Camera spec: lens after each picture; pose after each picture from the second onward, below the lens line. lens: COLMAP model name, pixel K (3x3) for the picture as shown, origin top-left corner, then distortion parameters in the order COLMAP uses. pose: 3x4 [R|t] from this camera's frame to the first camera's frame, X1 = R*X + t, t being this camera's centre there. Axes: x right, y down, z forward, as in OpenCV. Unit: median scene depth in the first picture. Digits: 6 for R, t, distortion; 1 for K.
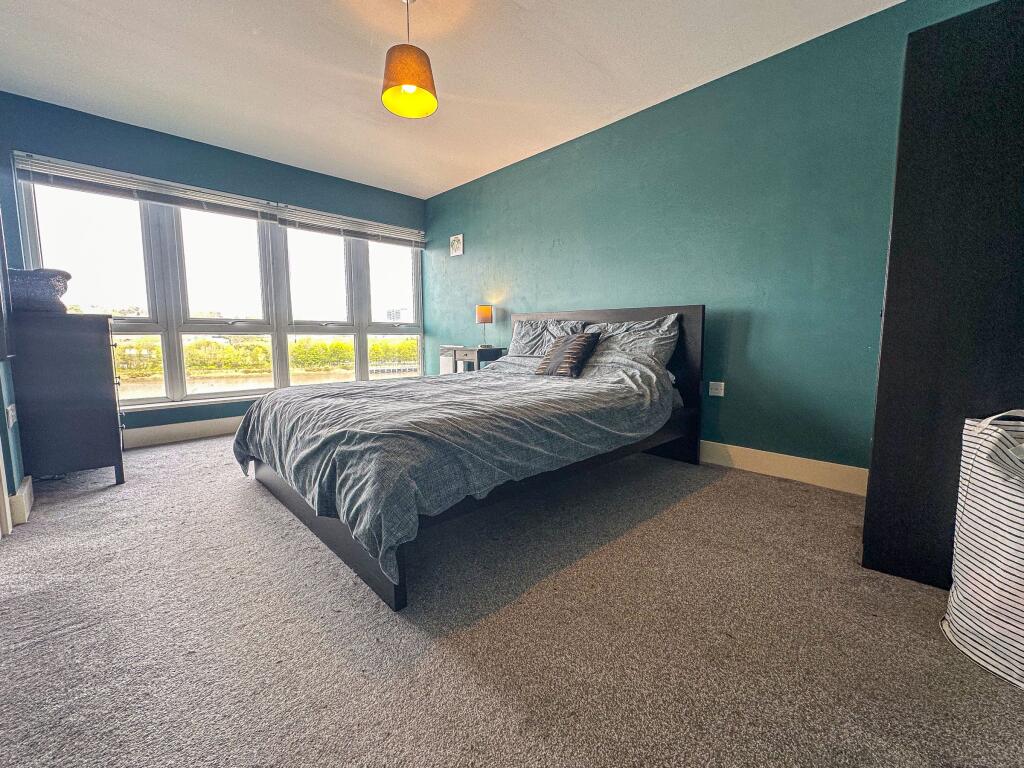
lens RADIAL K [[409.6, 0, 493.0], [0, 409.6, 385.8], [0, 0, 1]] dist [0.000313, 0.000080]
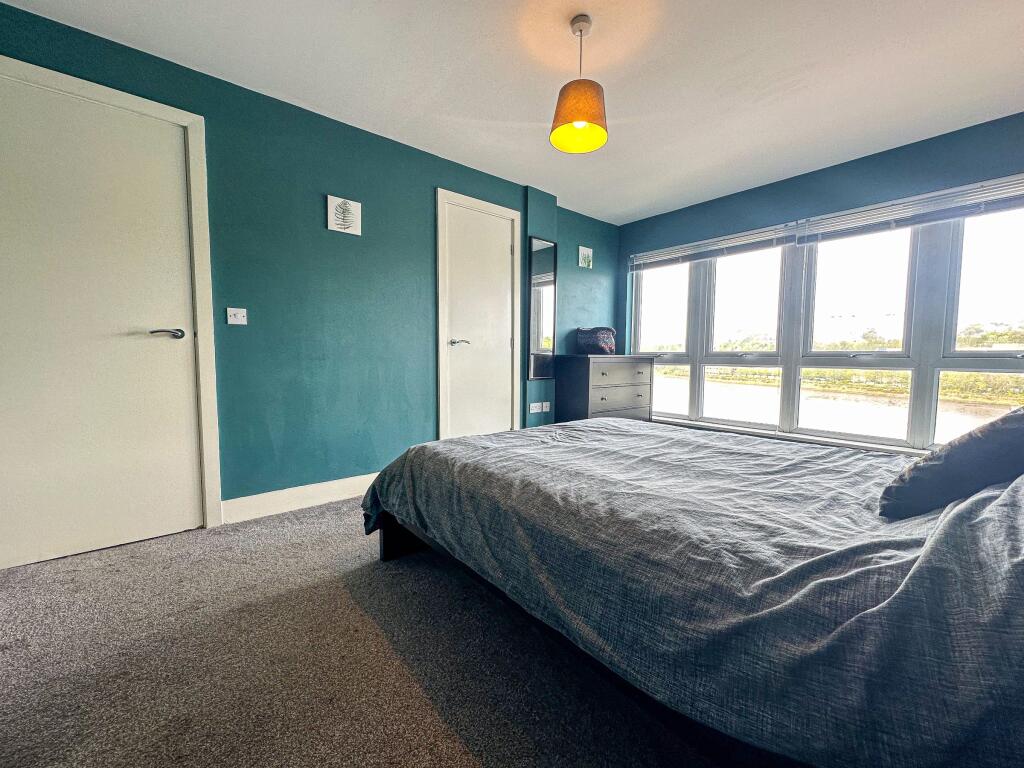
lens RADIAL K [[409.6, 0, 493.0], [0, 409.6, 385.8], [0, 0, 1]] dist [0.000313, 0.000080]
pose [[-0.064306, 0.060406, -0.996100, 0.422706], [-0.145400, 0.986947, 0.069237, -0.059192], [0.987281, 0.149285, -0.054684, 0.451449]]
